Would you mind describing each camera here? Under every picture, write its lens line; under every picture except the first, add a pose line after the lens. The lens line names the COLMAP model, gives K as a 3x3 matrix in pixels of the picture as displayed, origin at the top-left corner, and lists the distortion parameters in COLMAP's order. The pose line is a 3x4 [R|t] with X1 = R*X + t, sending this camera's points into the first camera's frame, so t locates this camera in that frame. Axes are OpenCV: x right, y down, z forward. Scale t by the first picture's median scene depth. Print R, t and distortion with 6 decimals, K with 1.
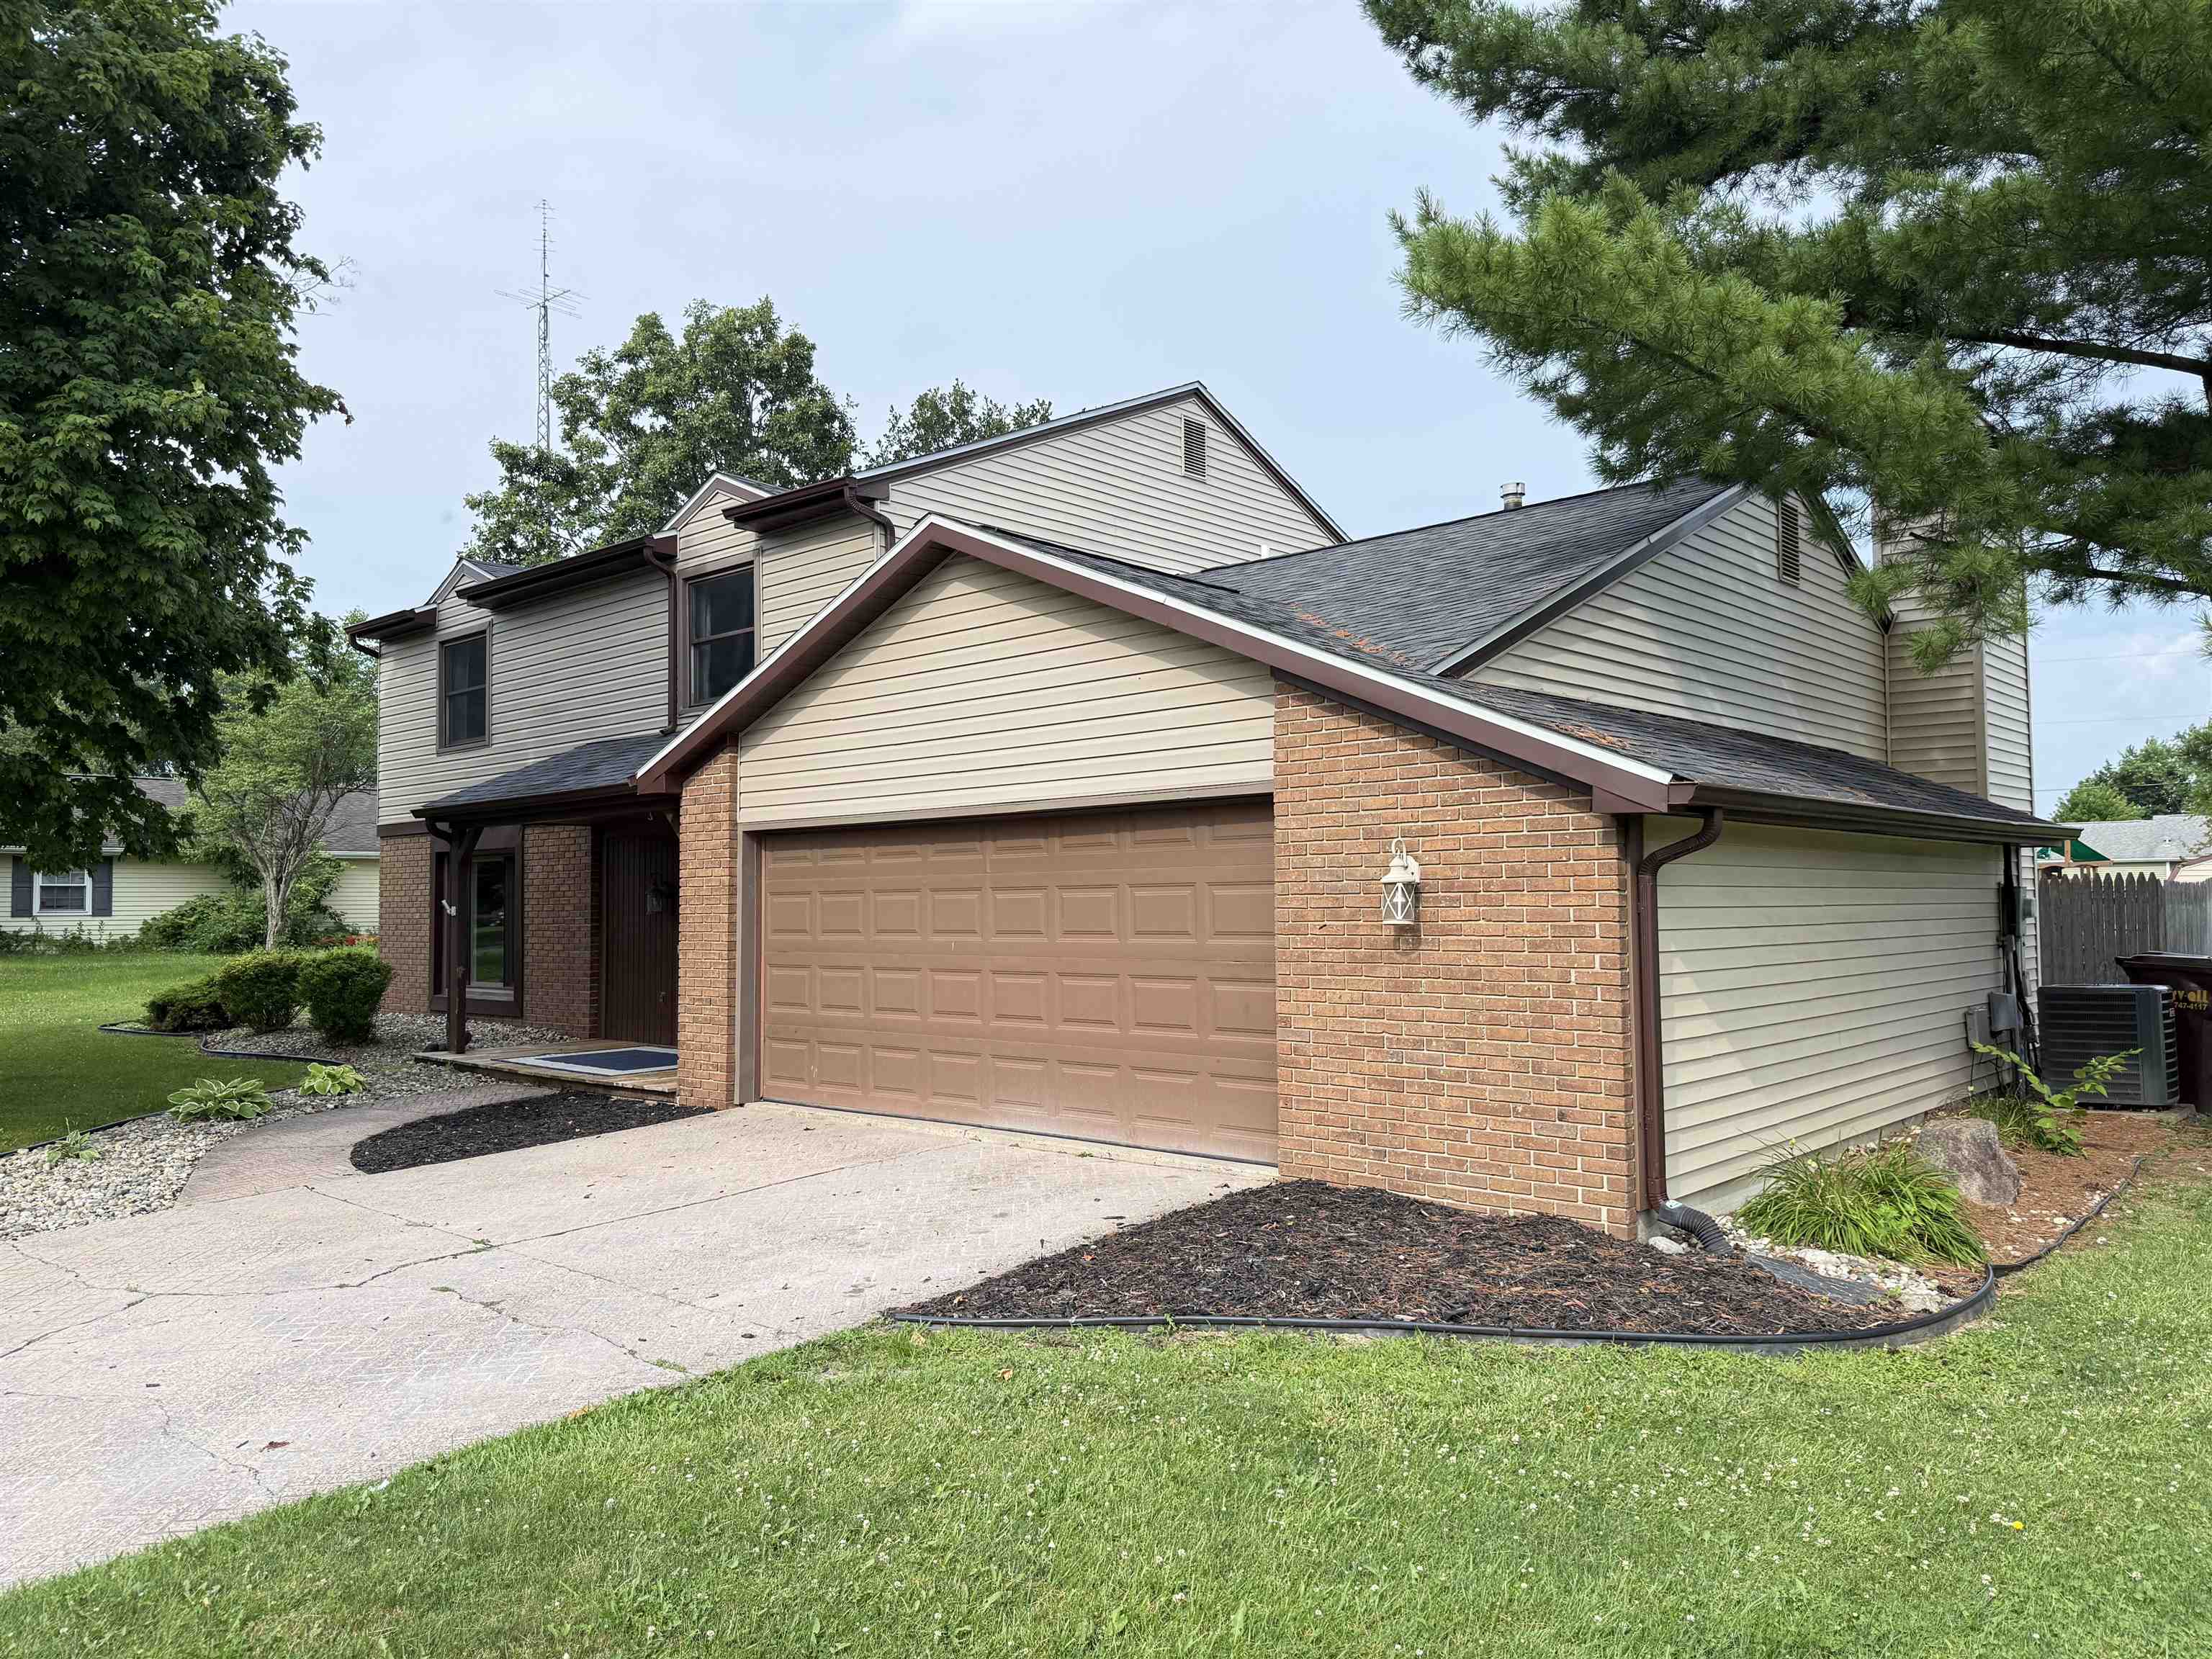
lens RADIAL K [[1517.5, 0, 1106.0], [0, 1517.5, 829.5], [0, 0, 1]] dist [0.148157, -0.180024]
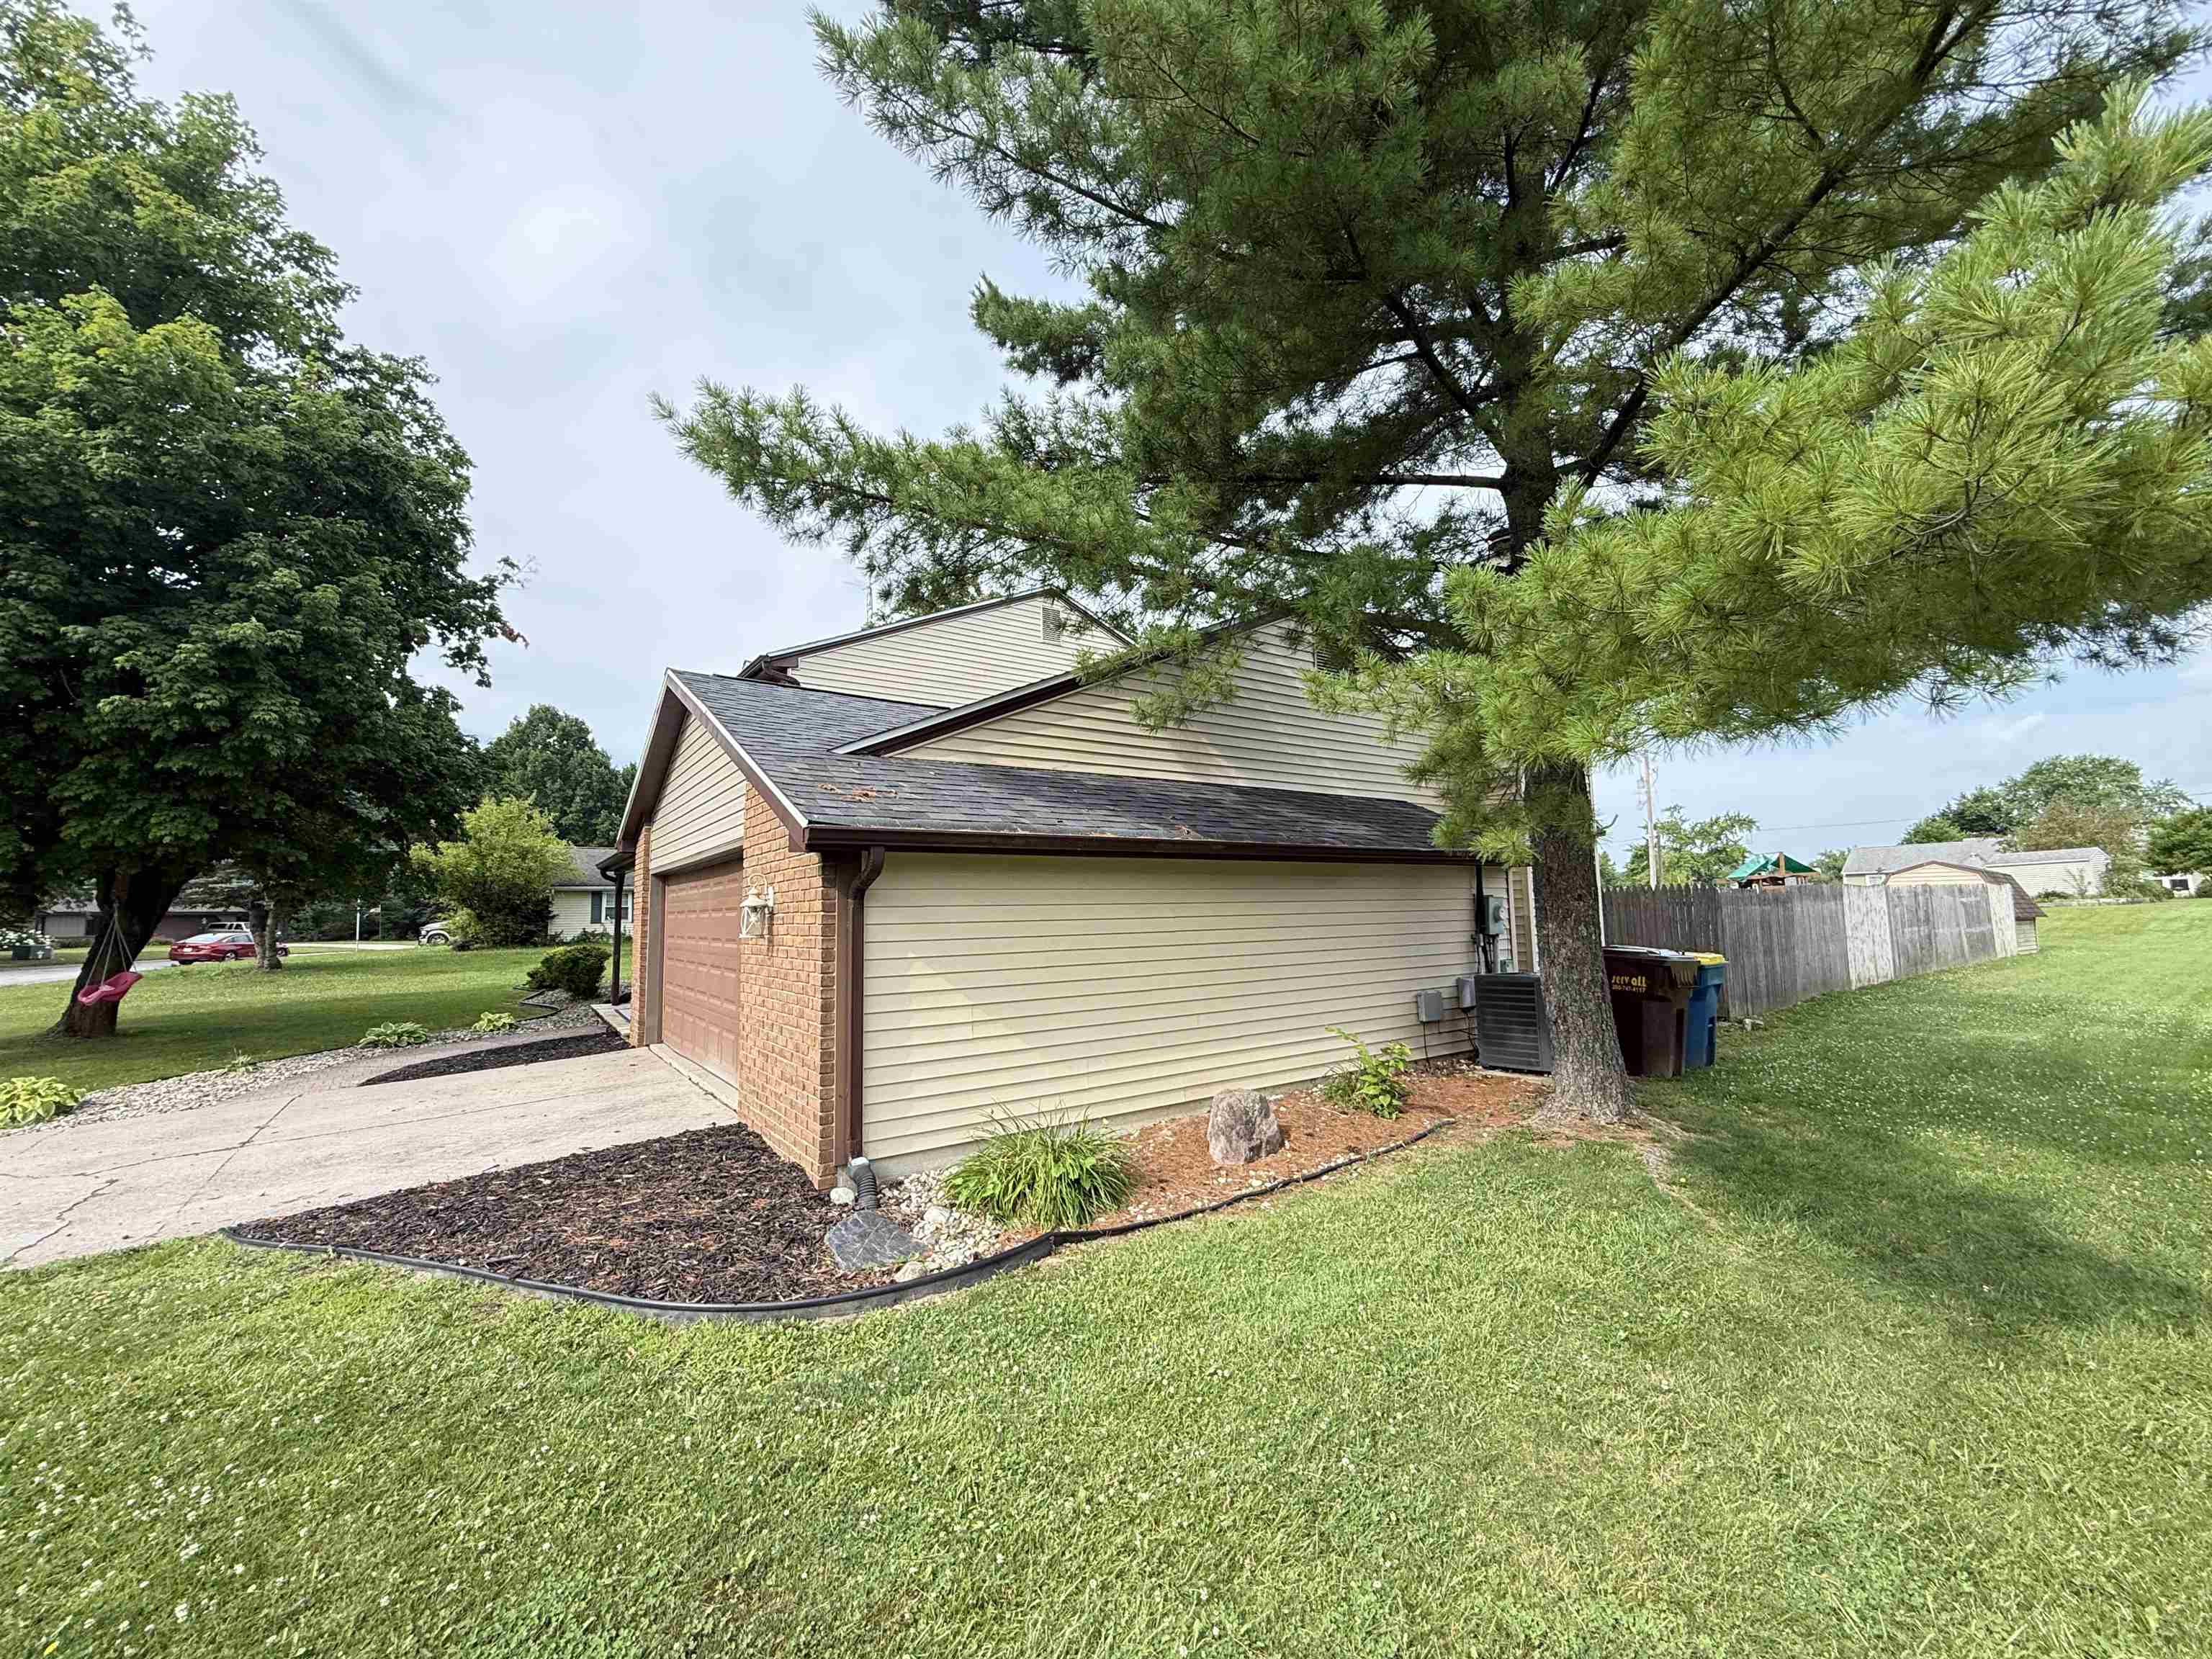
lens RADIAL K [[866.3, 0, 1100.8], [0, 866.3, 834.1], [0, 0, 1]] dist [0.007080, -0.000059]
pose [[0.974300, -0.030479, -0.223183, 0.432583], [0.022121, 0.998961, -0.039854, 0.005394], [0.224166, 0.033892, 0.973962, 0.210126]]
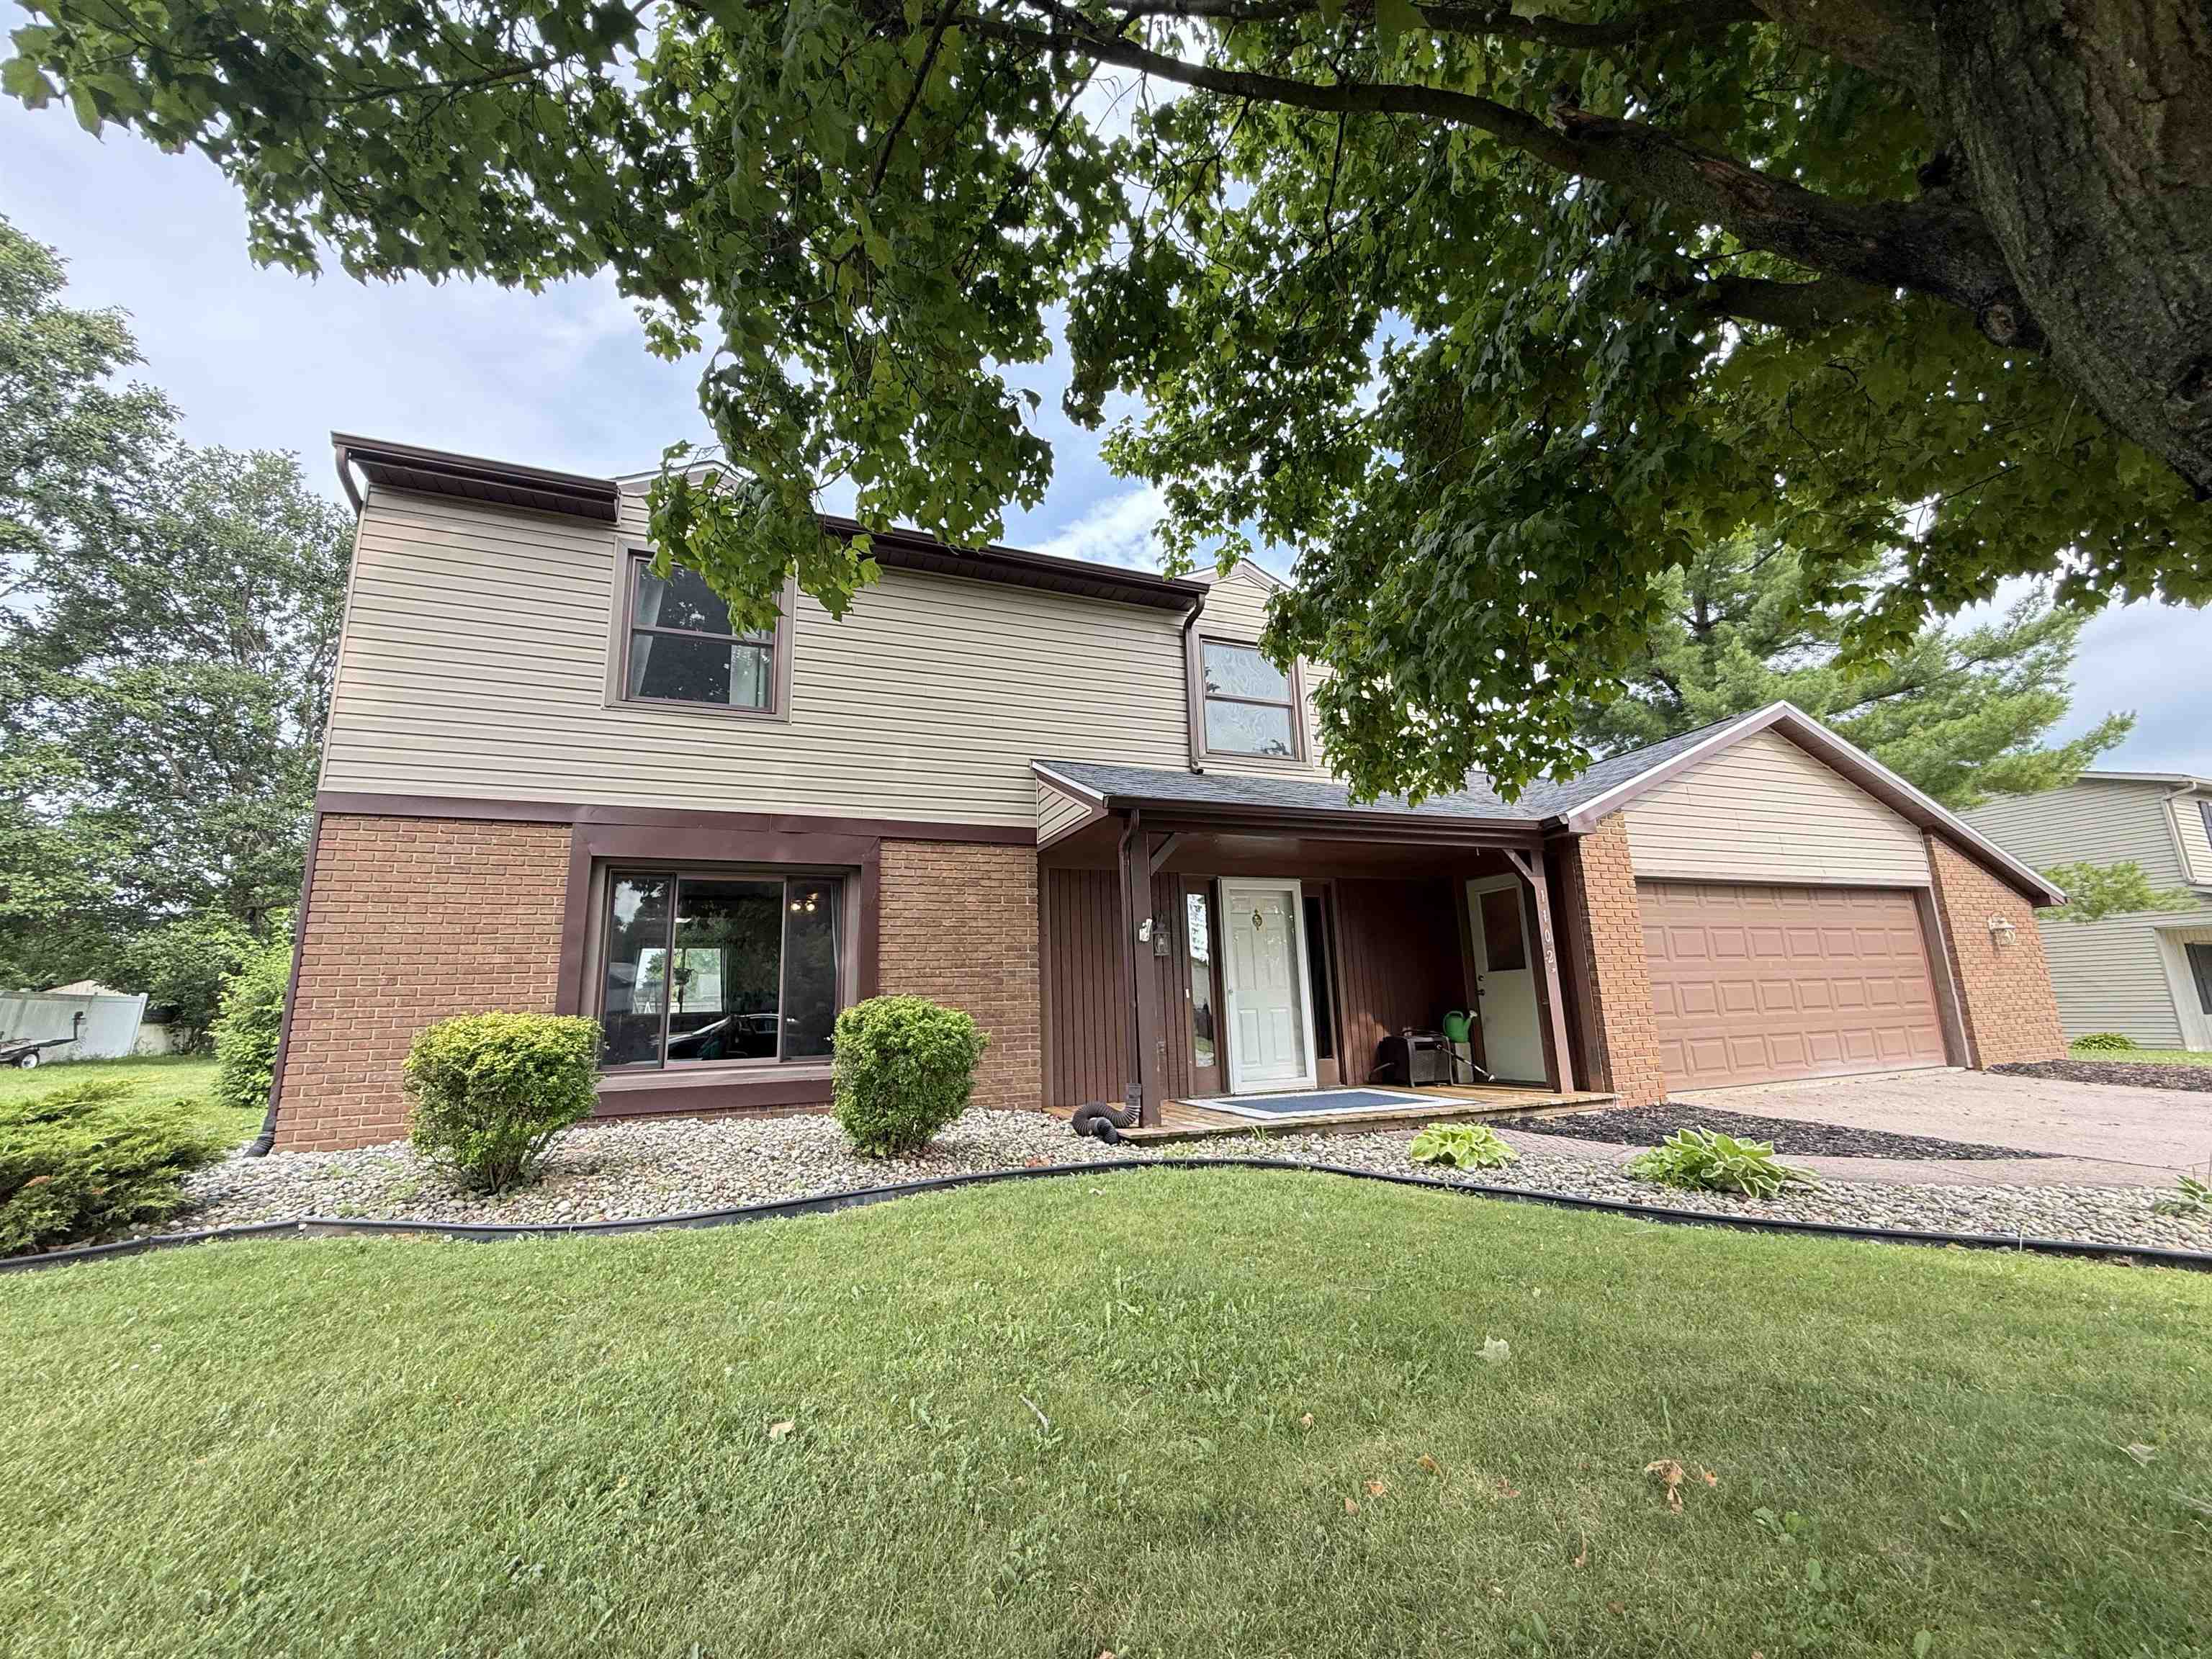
lens RADIAL K [[884.7, 0, 1100.7], [0, 884.7, 827.9], [0, 0, 1]] dist [-0.001230, 0.000282]
pose [[0.423660, 0.179019, 0.887955, -1.087026], [-0.014365, 0.981481, -0.191021, 0.110076], [-0.905707, 0.068172, 0.418386, 1.098422]]
